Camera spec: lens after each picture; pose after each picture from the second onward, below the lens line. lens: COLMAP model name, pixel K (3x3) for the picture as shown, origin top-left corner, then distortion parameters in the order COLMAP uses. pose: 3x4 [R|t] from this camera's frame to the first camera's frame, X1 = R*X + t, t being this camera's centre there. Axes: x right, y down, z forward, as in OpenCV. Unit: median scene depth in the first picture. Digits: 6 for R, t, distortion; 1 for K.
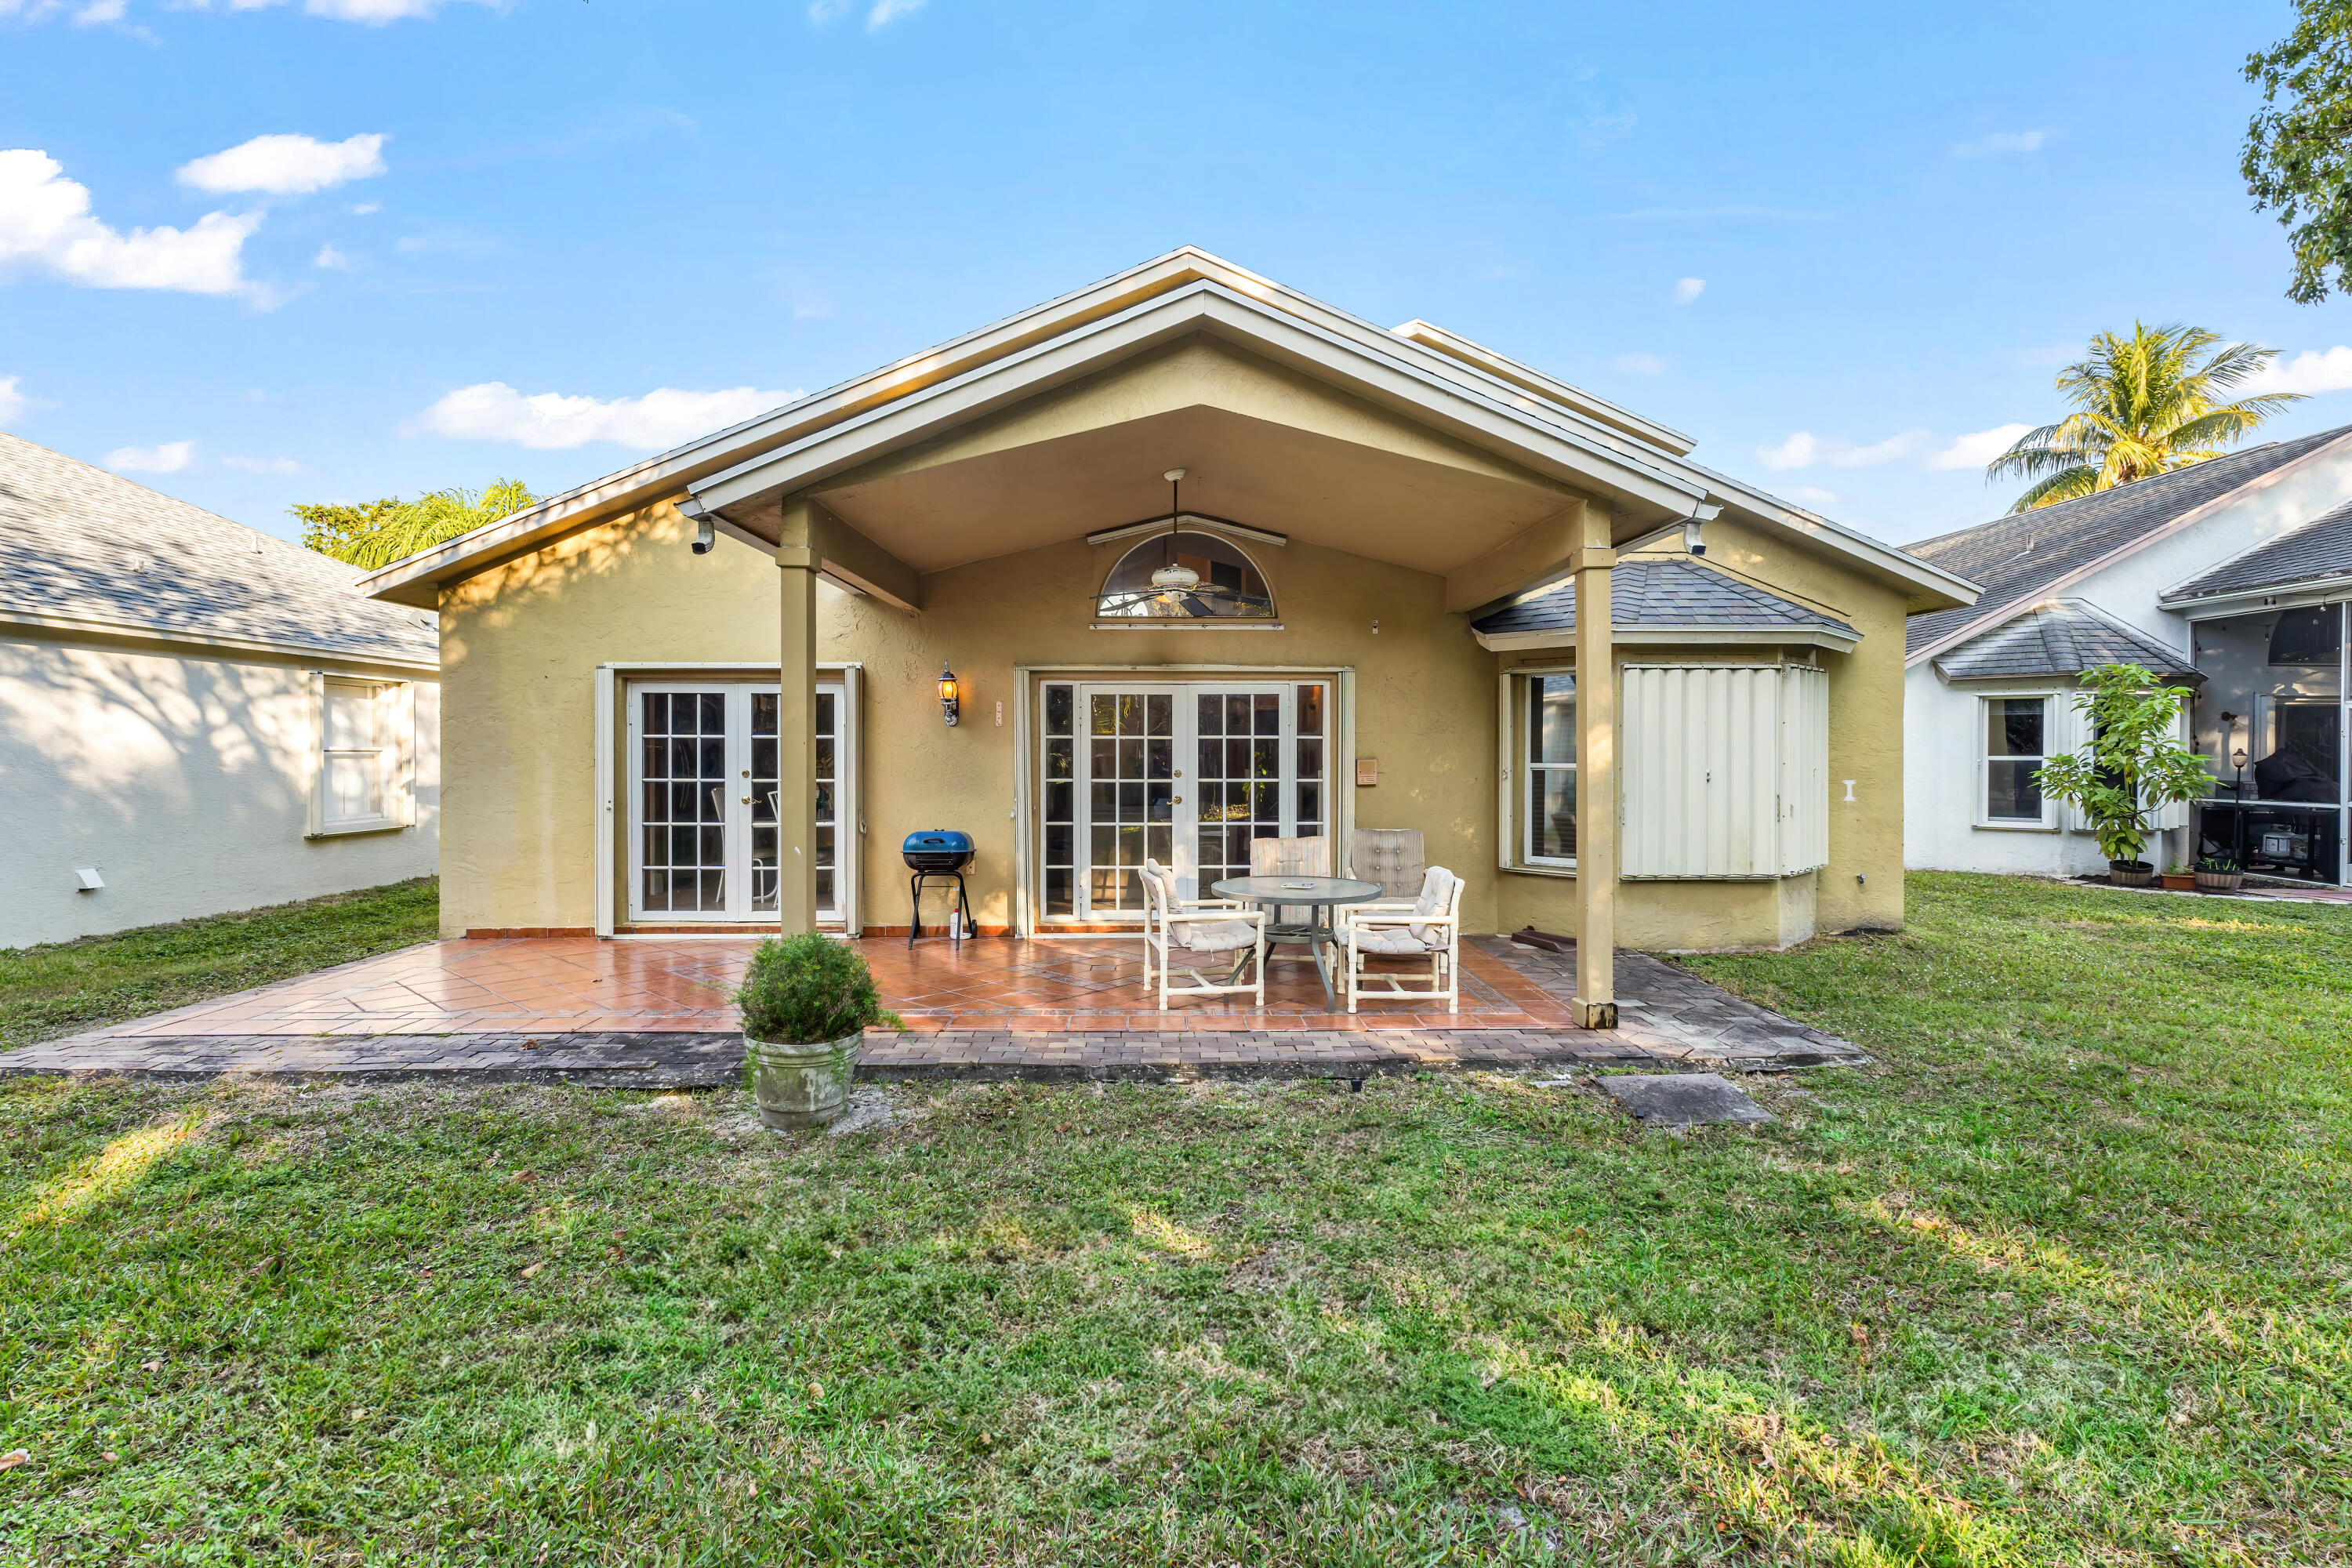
lens RADIAL K [[1147.2, 0, 1178.0], [0, 1147.2, 744.7], [0, 0, 1]] dist [0.000928, 0.000625]
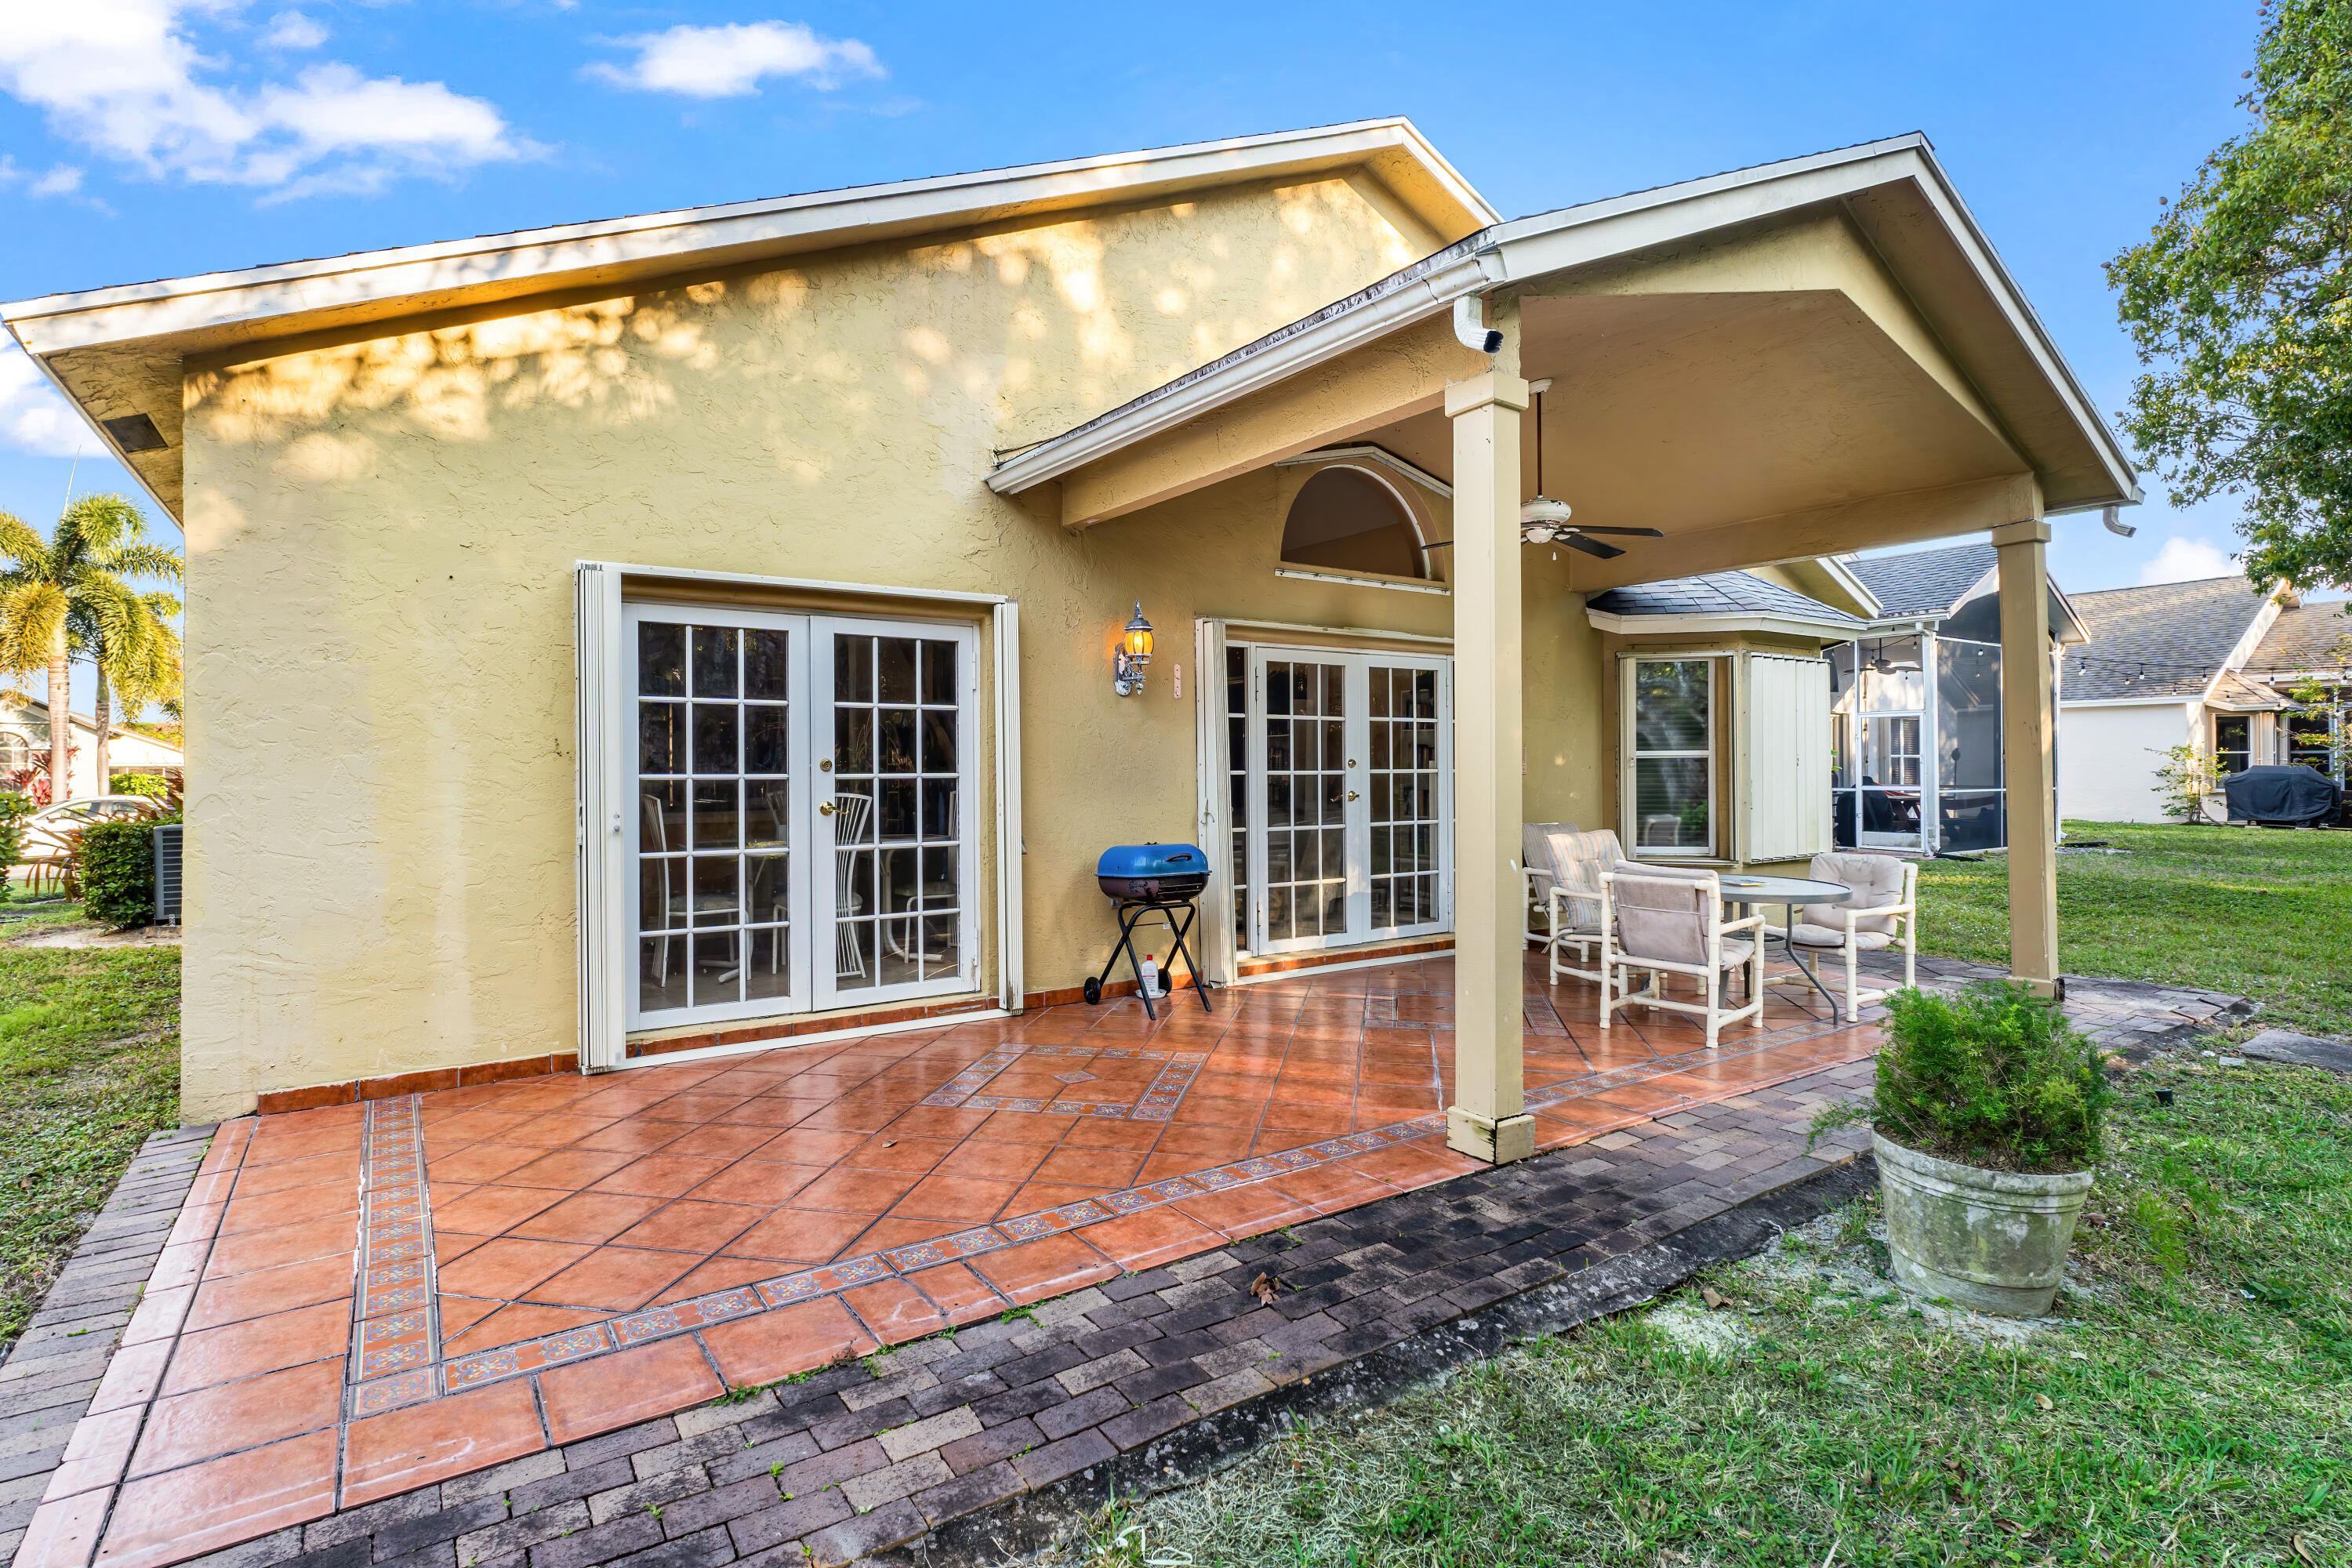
lens RADIAL K [[1147.2, 0, 1178.0], [0, 1147.2, 744.7], [0, 0, 1]] dist [0.000928, 0.000625]
pose [[0.844531, 0.004877, 0.535485, -0.543764], [0.004025, 0.999872, -0.015454, 0.024373], [-0.535492, 0.015207, 0.844404, 0.385476]]
